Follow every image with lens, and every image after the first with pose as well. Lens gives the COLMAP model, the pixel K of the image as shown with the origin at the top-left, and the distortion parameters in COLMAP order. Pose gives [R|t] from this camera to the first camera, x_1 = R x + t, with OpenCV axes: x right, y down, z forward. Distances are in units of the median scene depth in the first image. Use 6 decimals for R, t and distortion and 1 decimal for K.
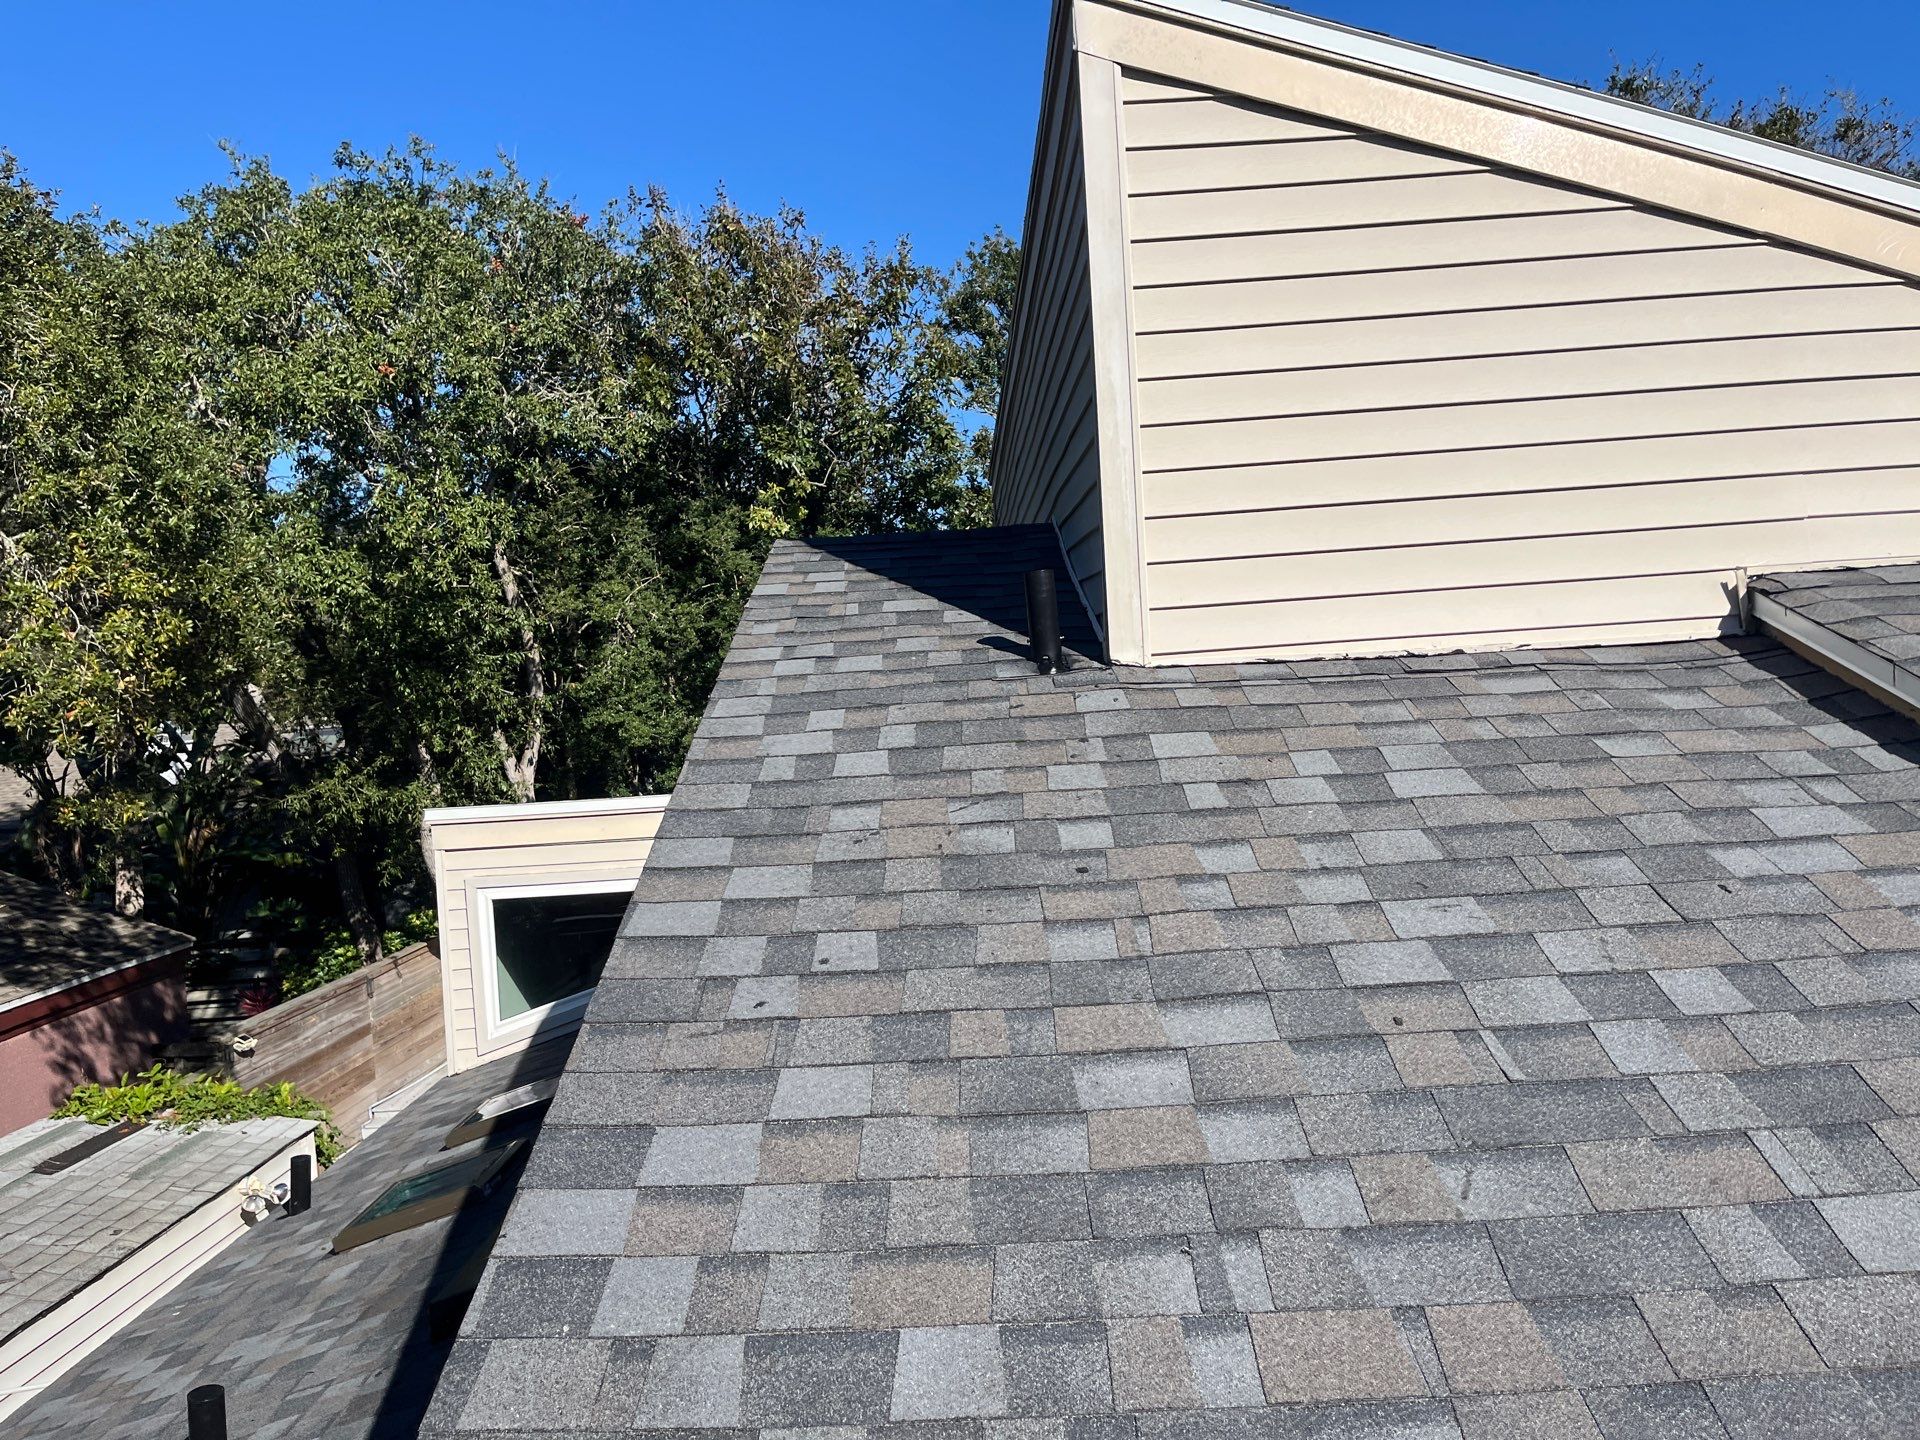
lens RADIAL K [[1453.1, 0, 909.3], [0, 1453.1, 717.6], [0, 0, 1]] dist [0.042370, -0.065250]
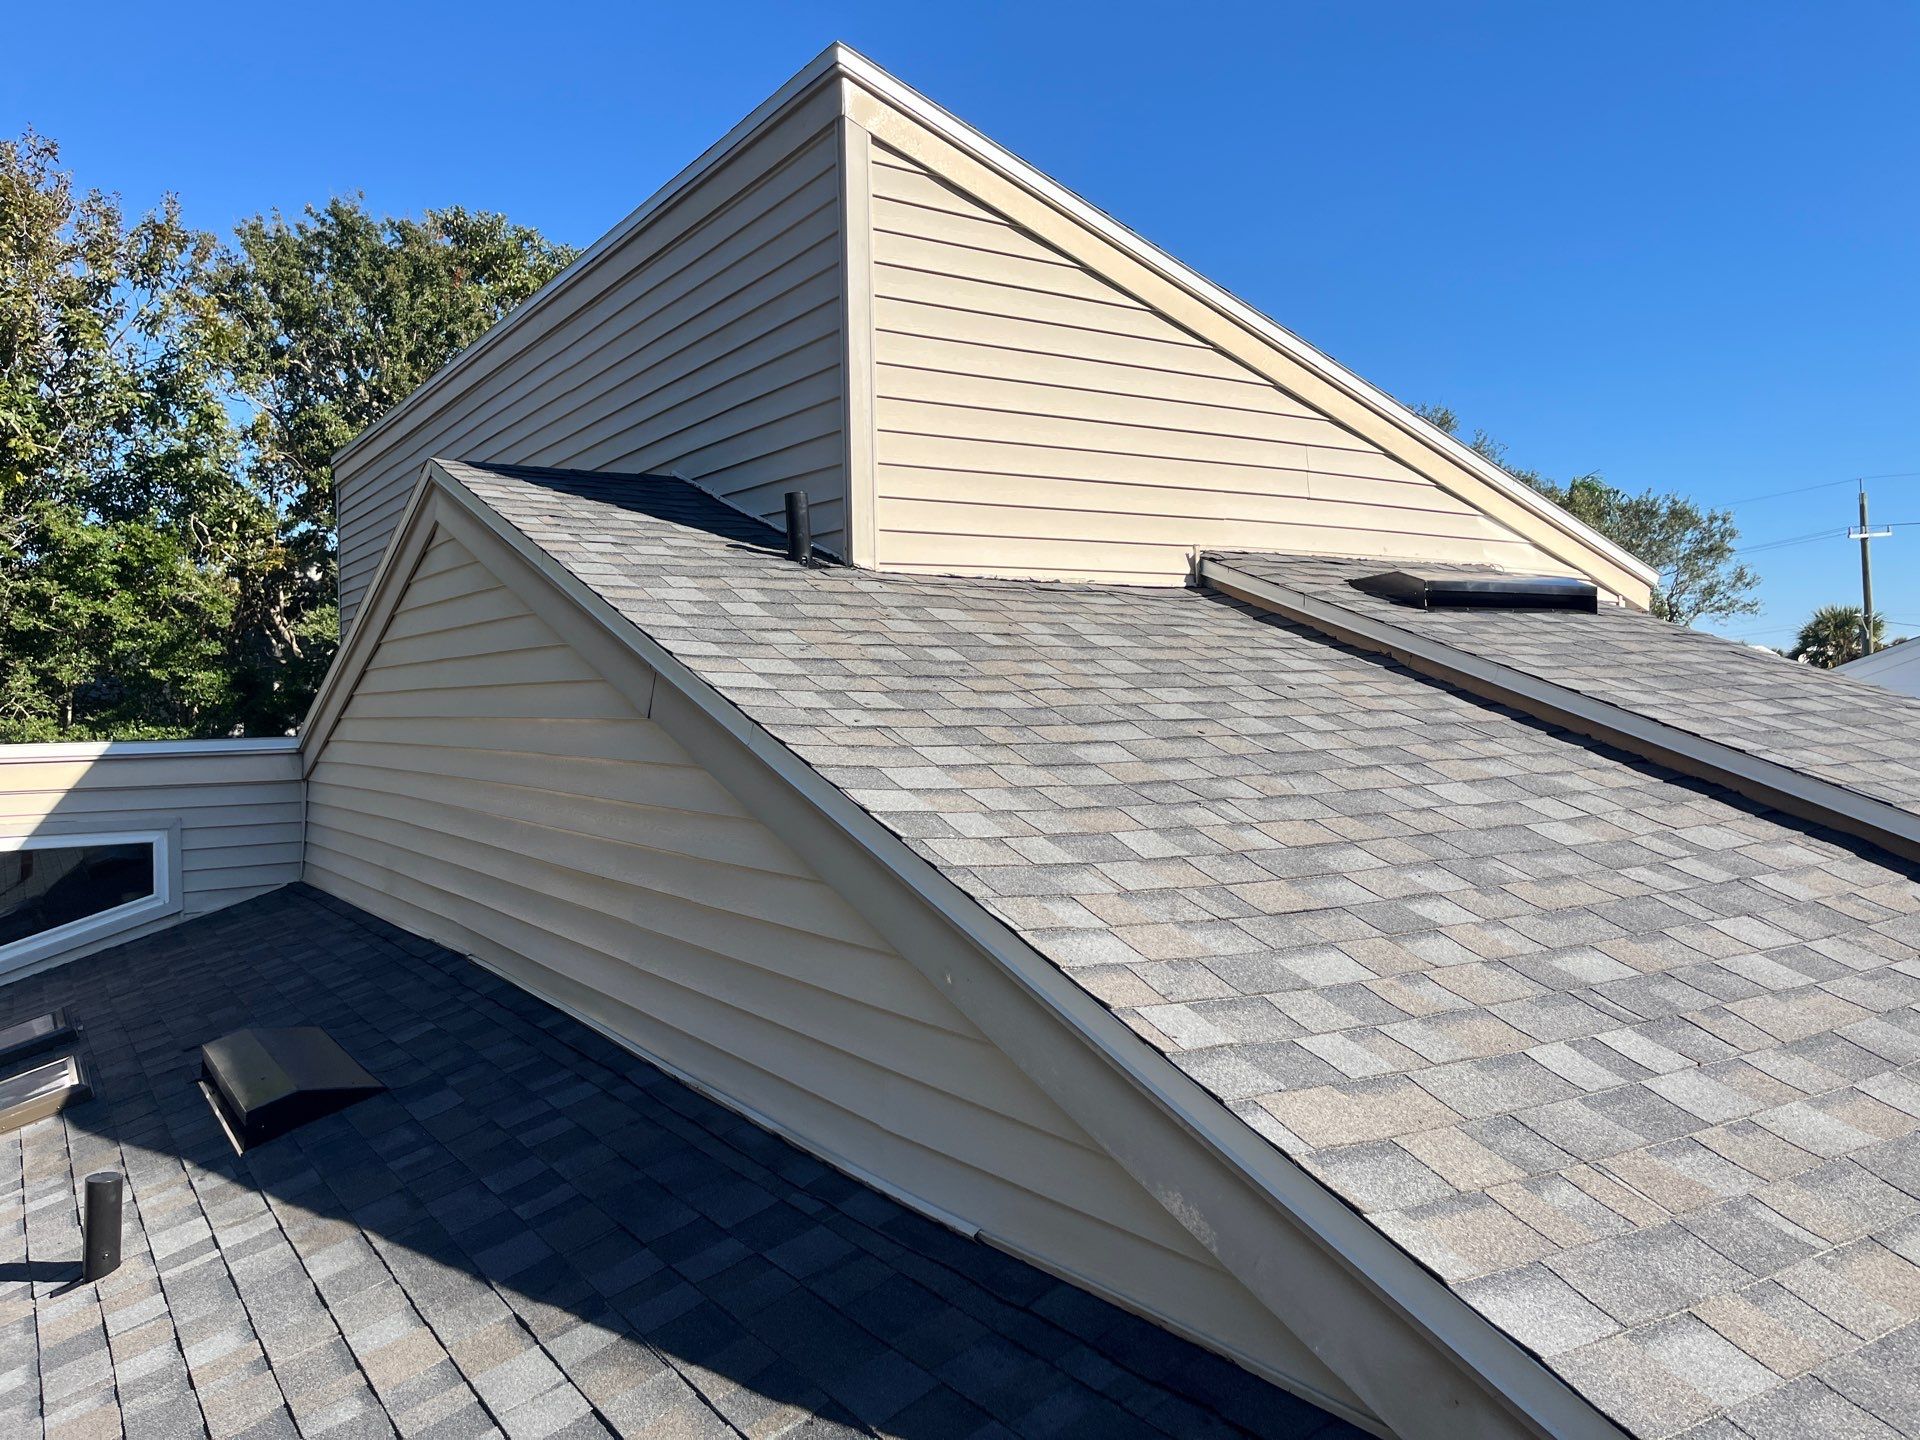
lens RADIAL K [[1475.4, 0, 960.0], [0, 1475.4, 720.0], [0, 0, 1]] dist [0.060108, -0.069690]
pose [[0.819529, 0.039366, 0.571684, -0.809557], [-0.014380, 0.998736, -0.048160, 0.245534], [-0.572857, 0.031248, 0.819059, -0.257834]]
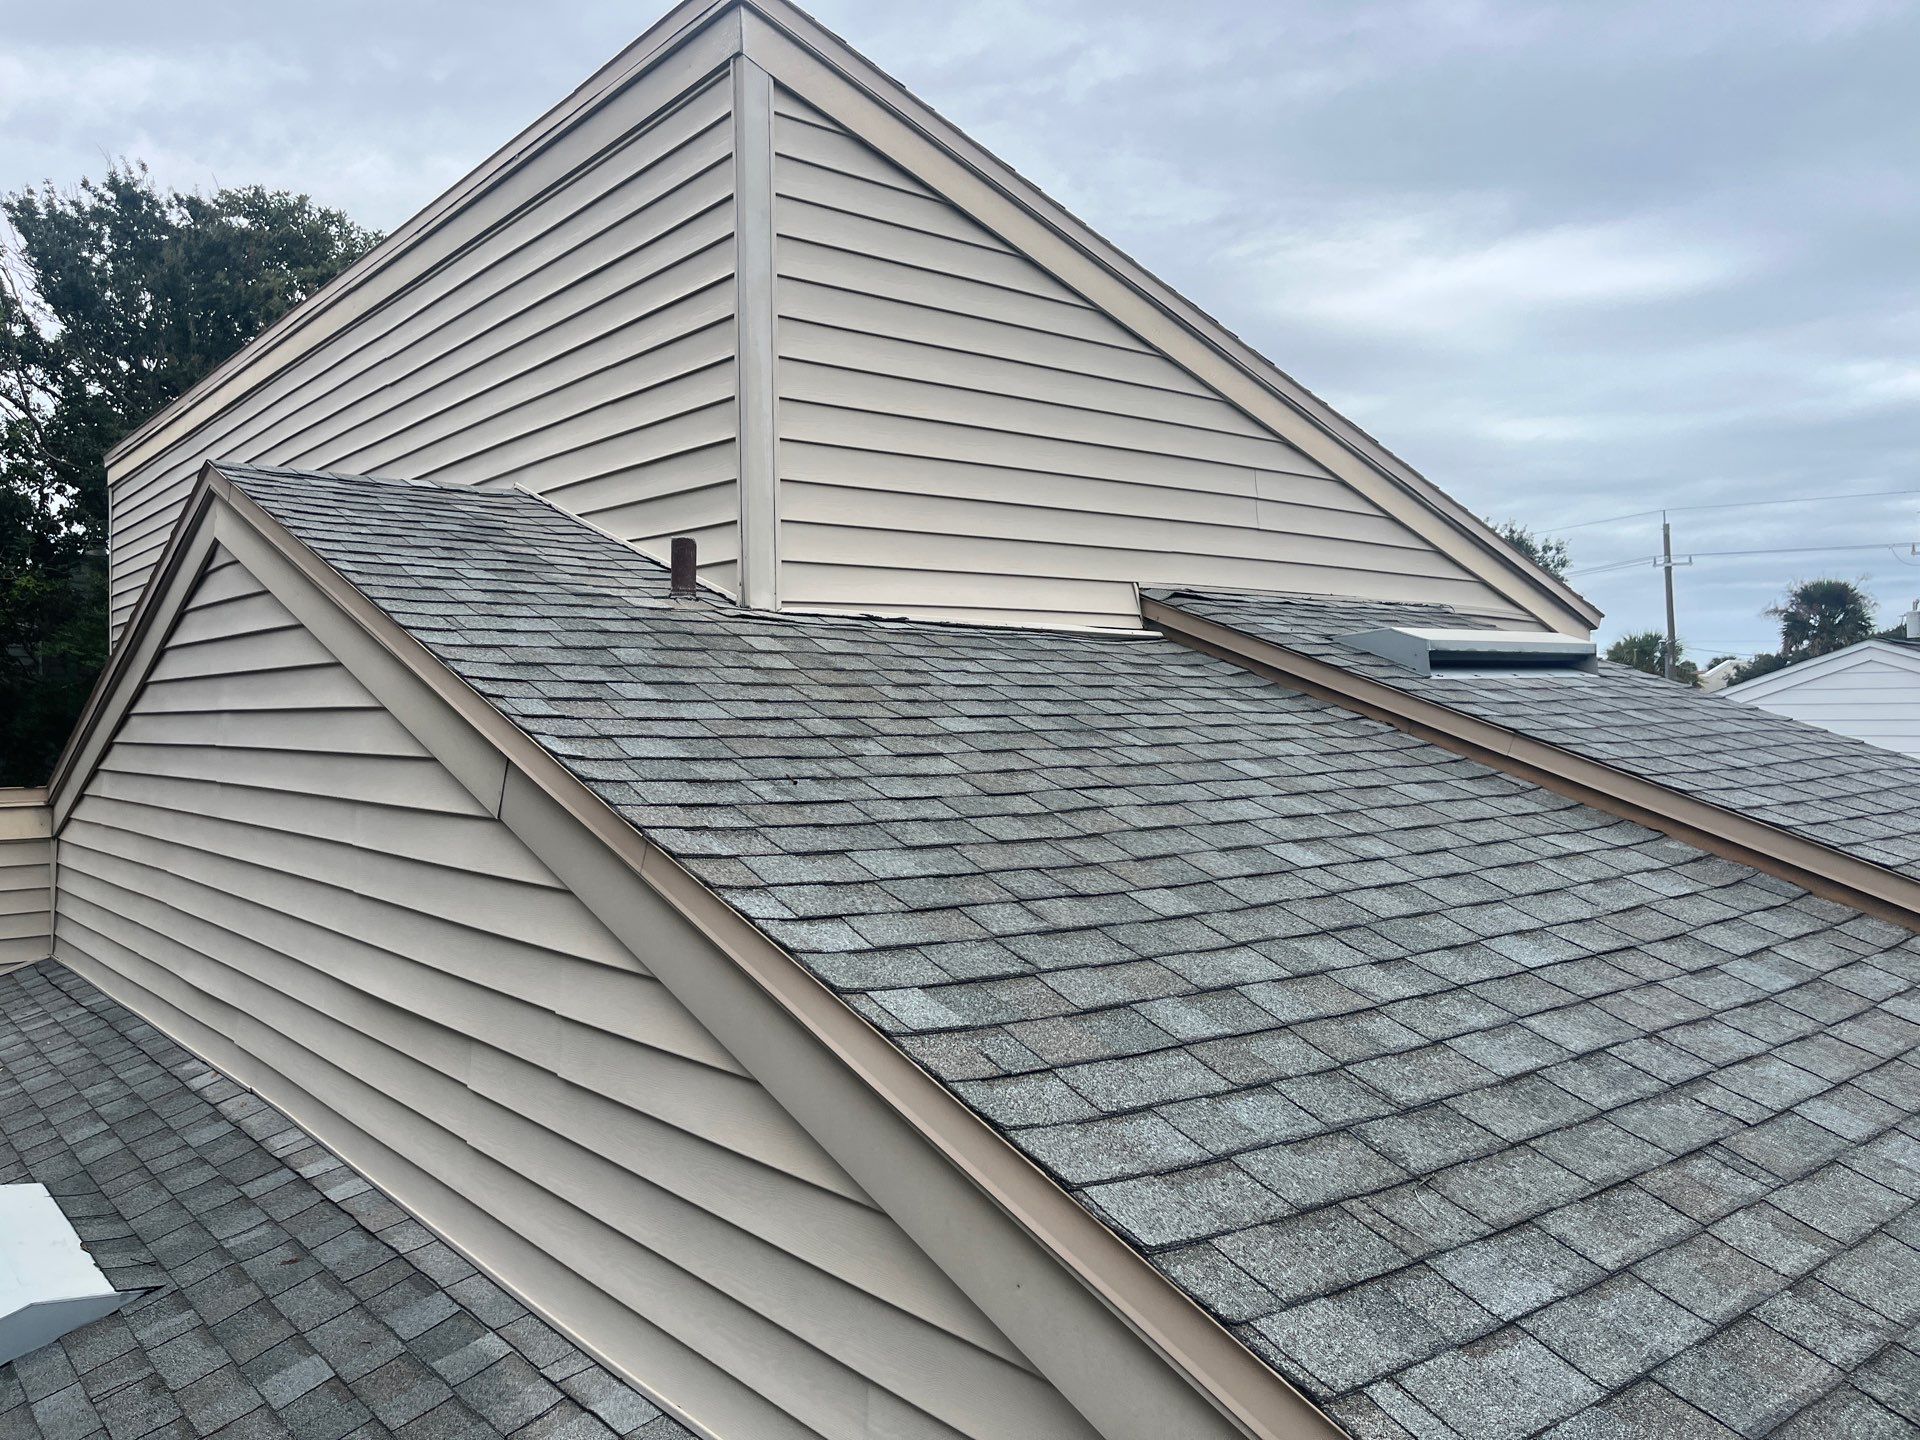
lens RADIAL K [[1475.4, 0, 960.0], [0, 1475.4, 720.0], [0, 0, 1]] dist [0.060108, -0.069690]
pose [[0.748562, 0.047090, 0.661390, -0.690609], [-0.010485, 0.998191, -0.059202, 0.162941], [-0.662982, 0.037382, 0.747702, 0.091247]]
